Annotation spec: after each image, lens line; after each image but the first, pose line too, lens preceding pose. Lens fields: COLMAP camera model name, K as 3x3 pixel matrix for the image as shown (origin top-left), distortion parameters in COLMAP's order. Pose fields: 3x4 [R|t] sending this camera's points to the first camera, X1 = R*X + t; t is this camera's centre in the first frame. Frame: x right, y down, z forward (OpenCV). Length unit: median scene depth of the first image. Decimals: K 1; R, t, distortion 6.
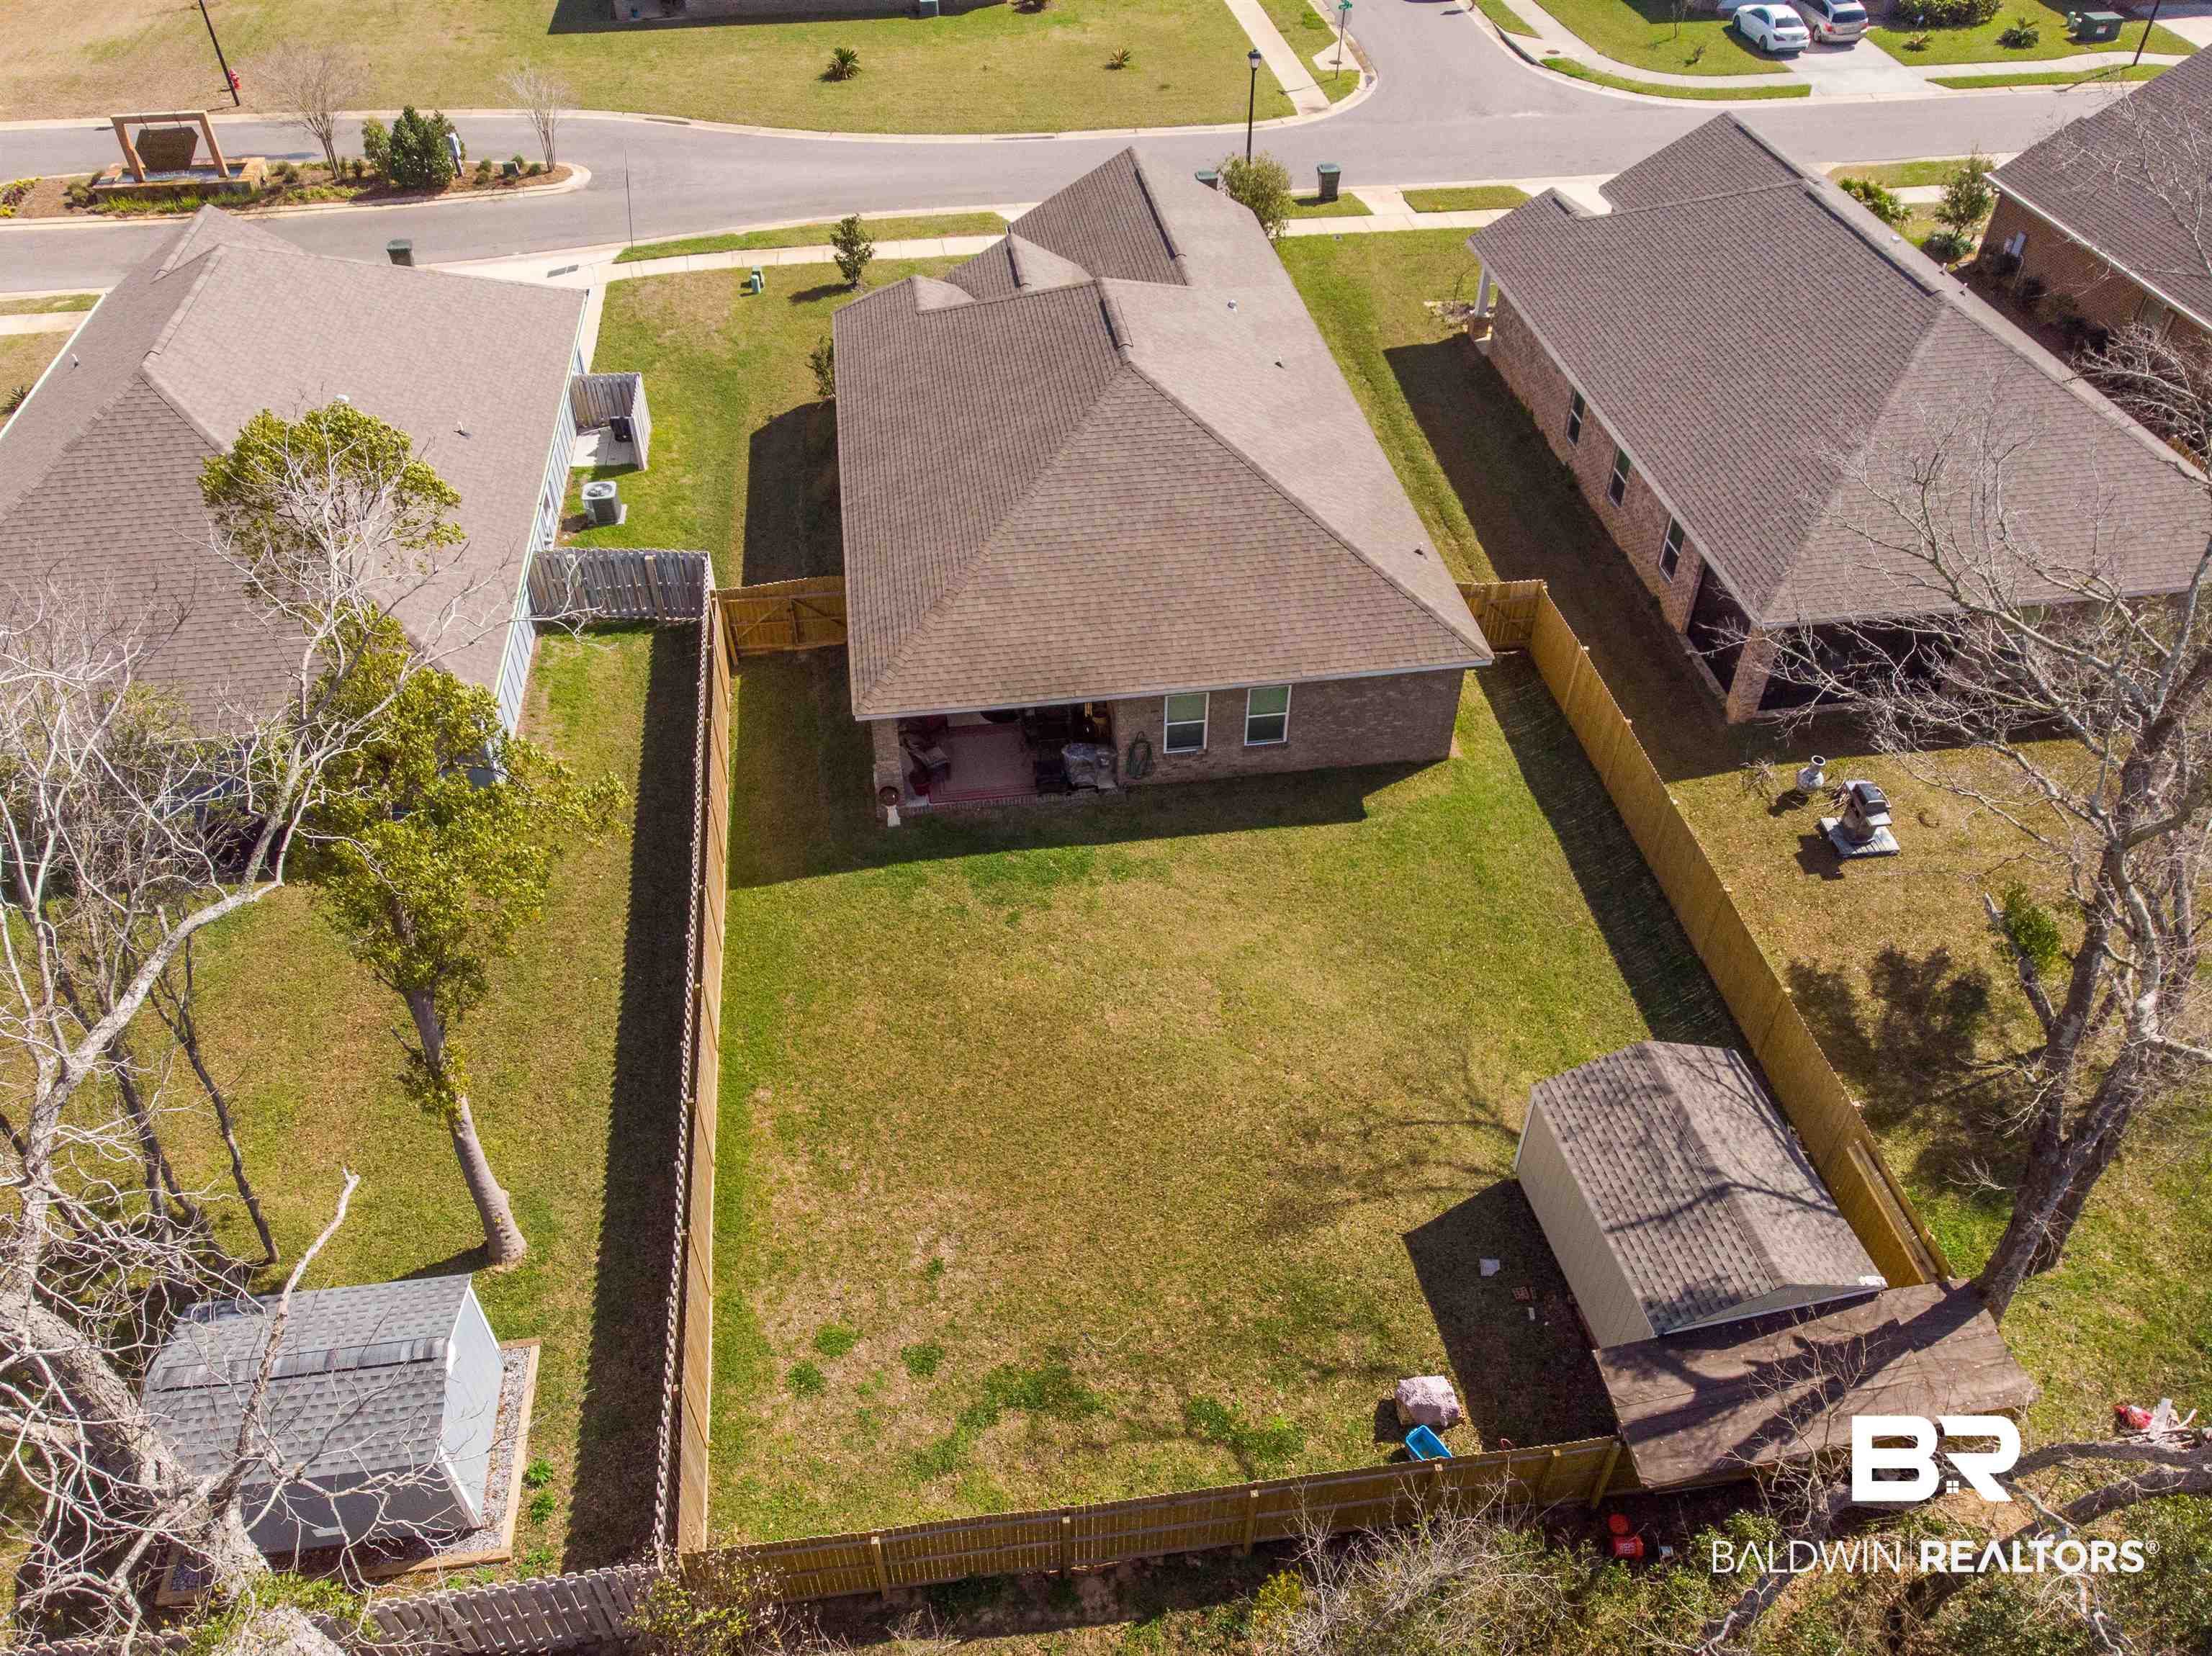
lens RADIAL K [[1636.9, 0, 1106.0], [0, 1636.9, 828.0], [0, 0, 1]] dist [-0.034807, 0.064080]
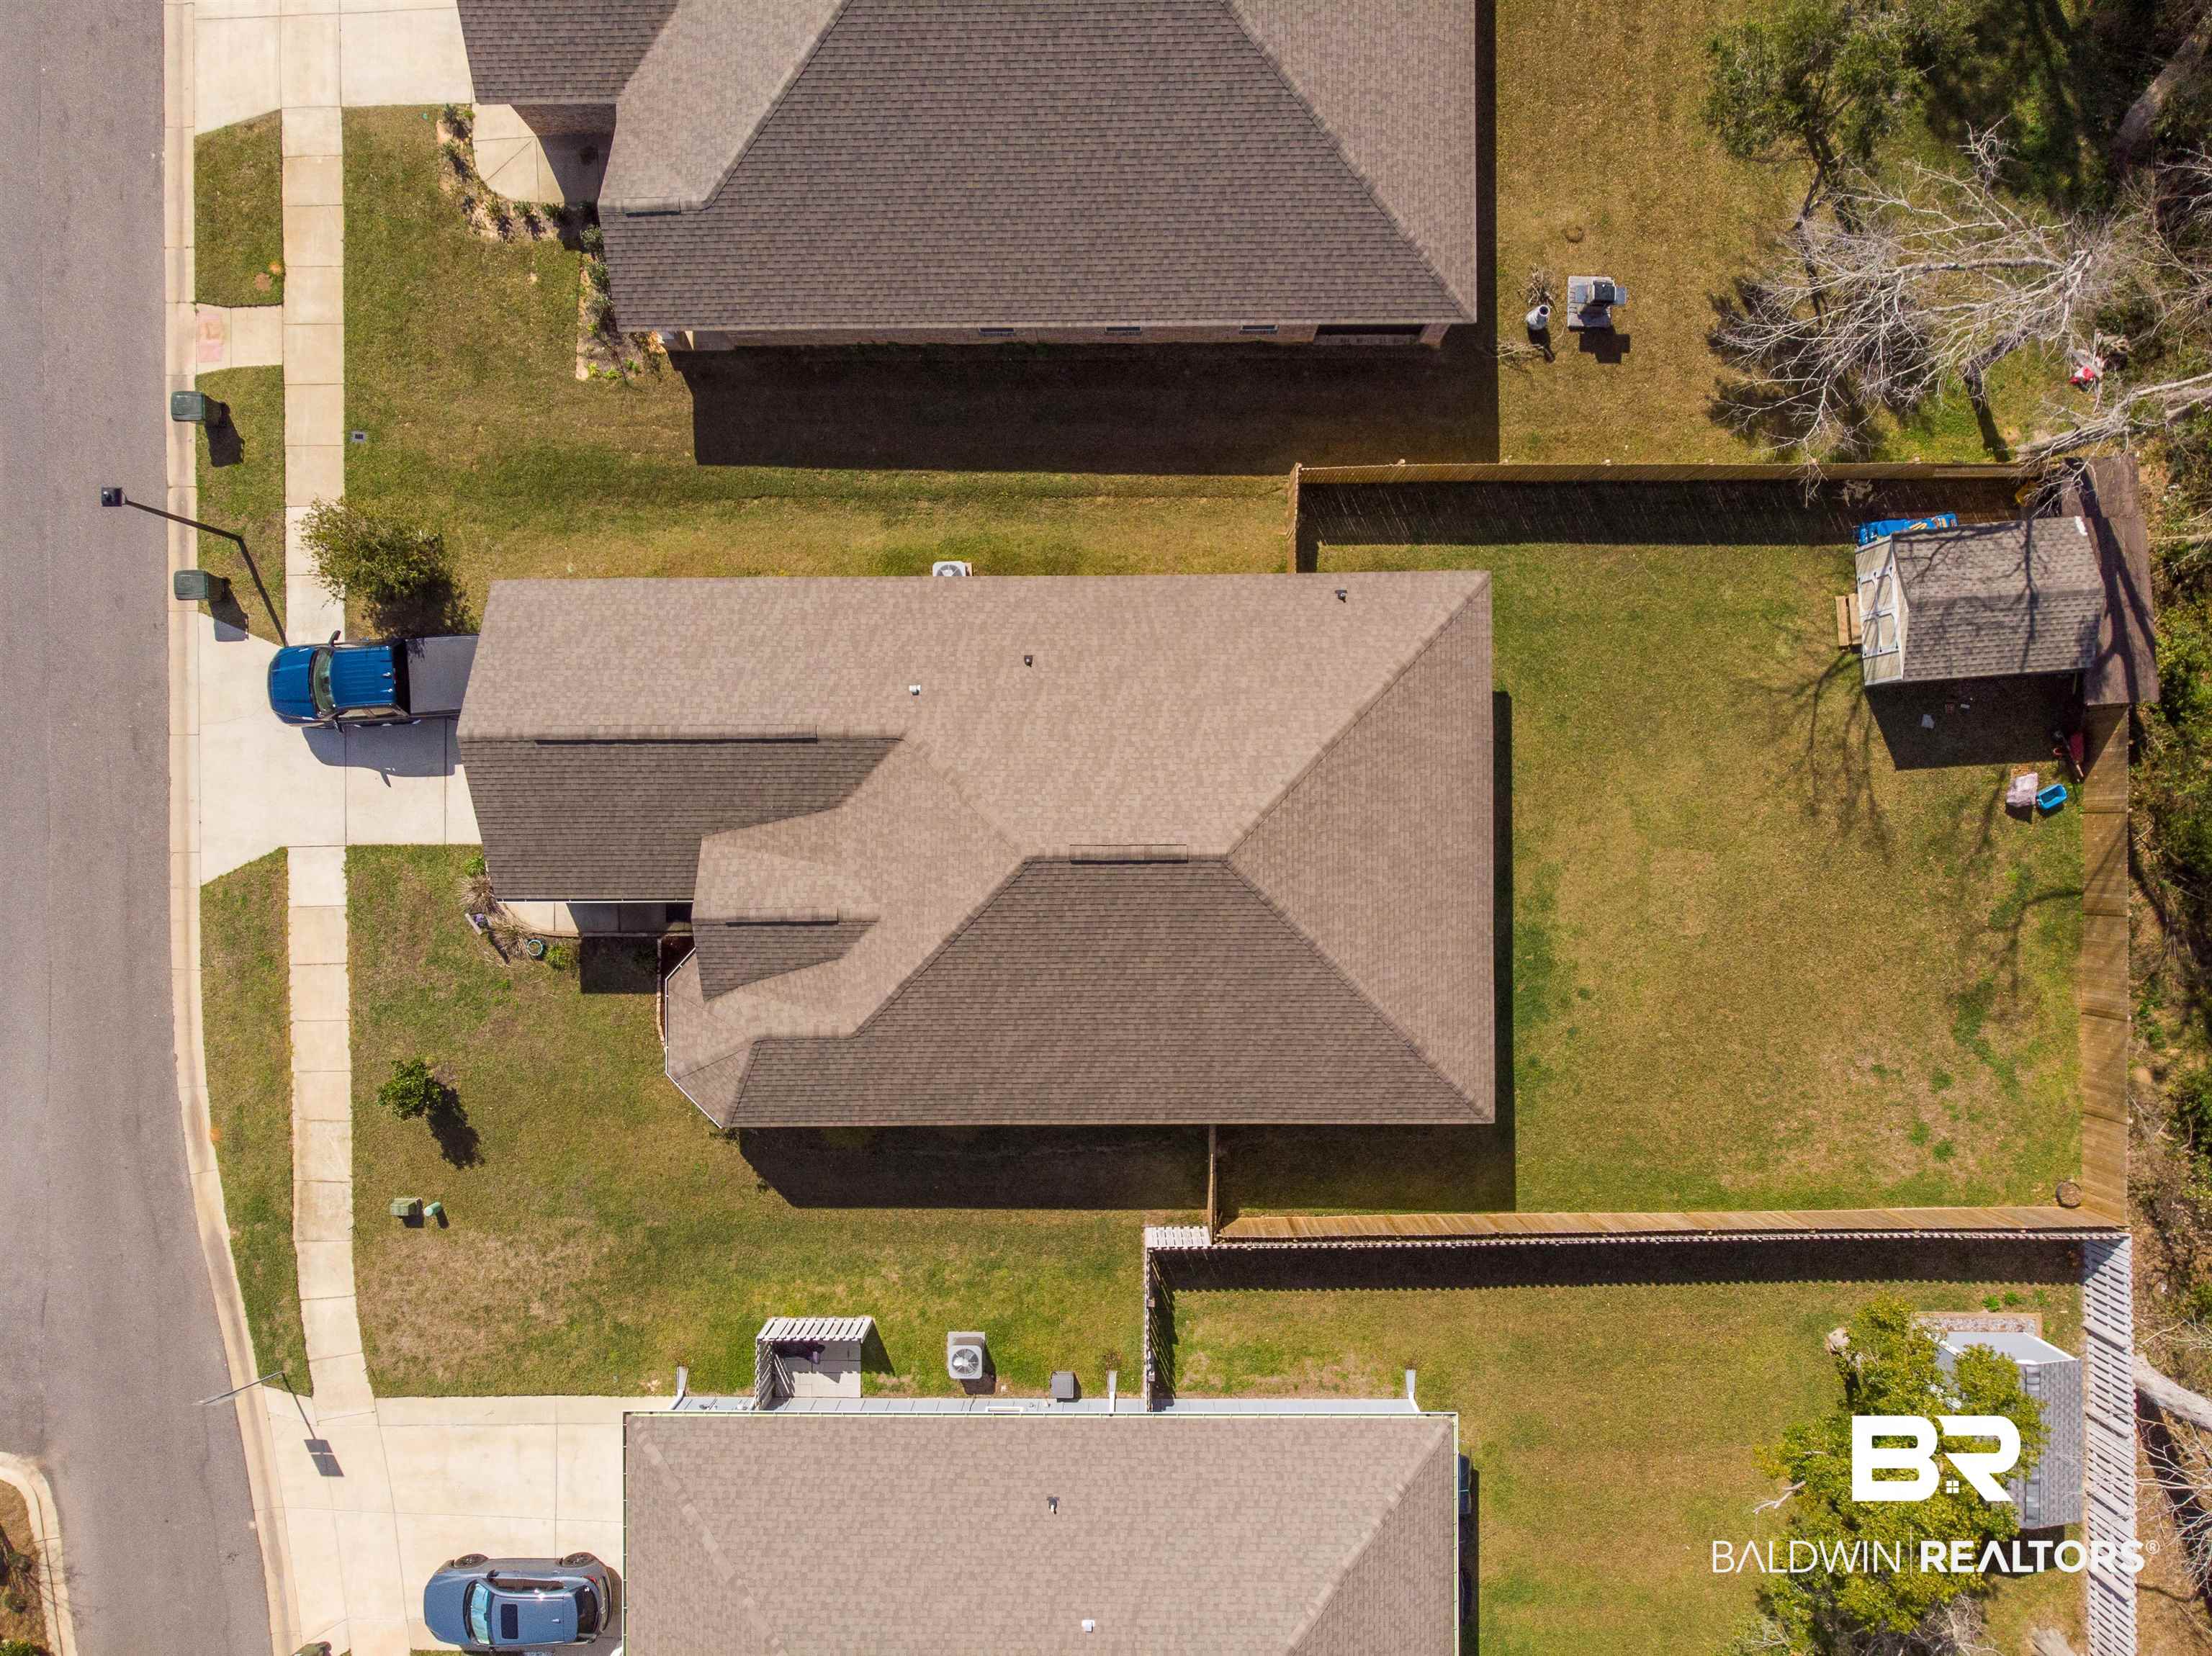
lens RADIAL K [[1631.0, 0, 1106.0], [0, 1631.0, 828.0], [0, 0, 1]] dist [-0.004795, -0.004382]
pose [[0.136209, -0.990675, -0.003070, 0.023498], [0.676380, 0.090731, 0.730943, -1.106988], [-0.723849, -0.101638, 0.682432, 0.386226]]
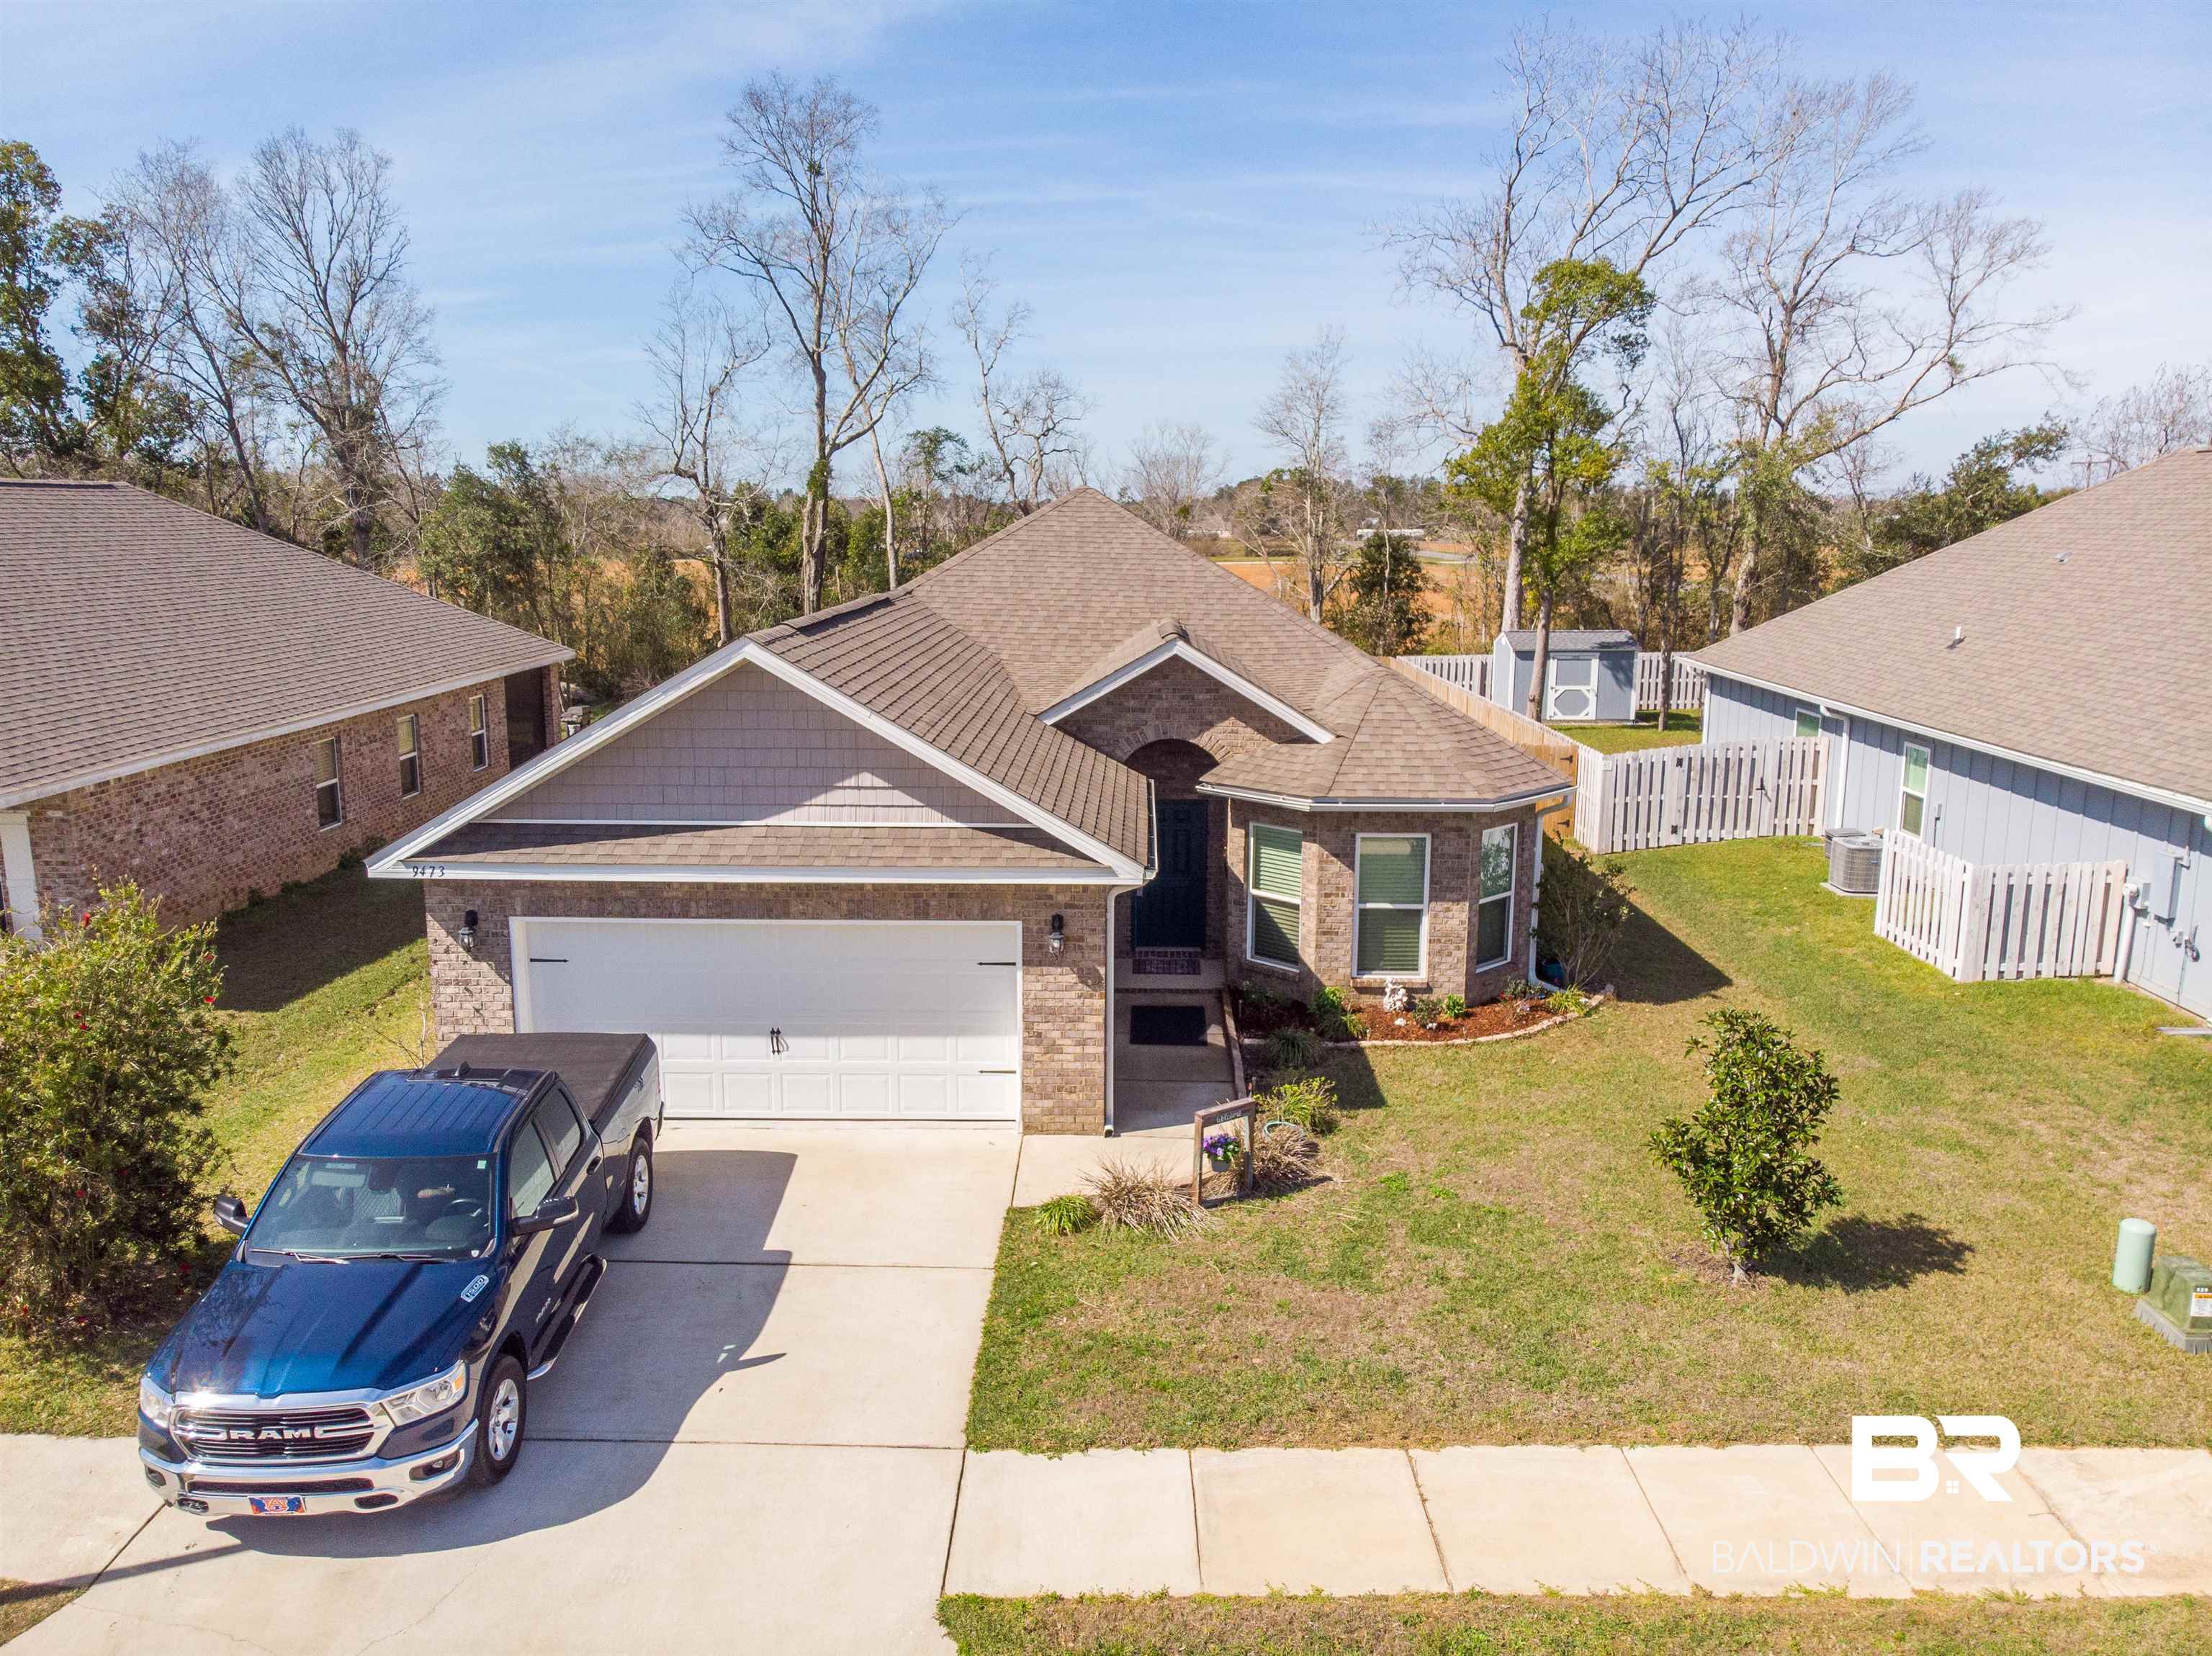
lens RADIAL K [[1636.9, 0, 1106.0], [0, 1636.9, 828.0], [0, 0, 1]] dist [-0.034807, 0.064080]
pose [[-0.986486, -0.035110, 0.160041, -0.151639], [0.107169, 0.600589, 0.792344, -0.924047], [-0.123938, 0.798787, -0.588709, 1.757310]]
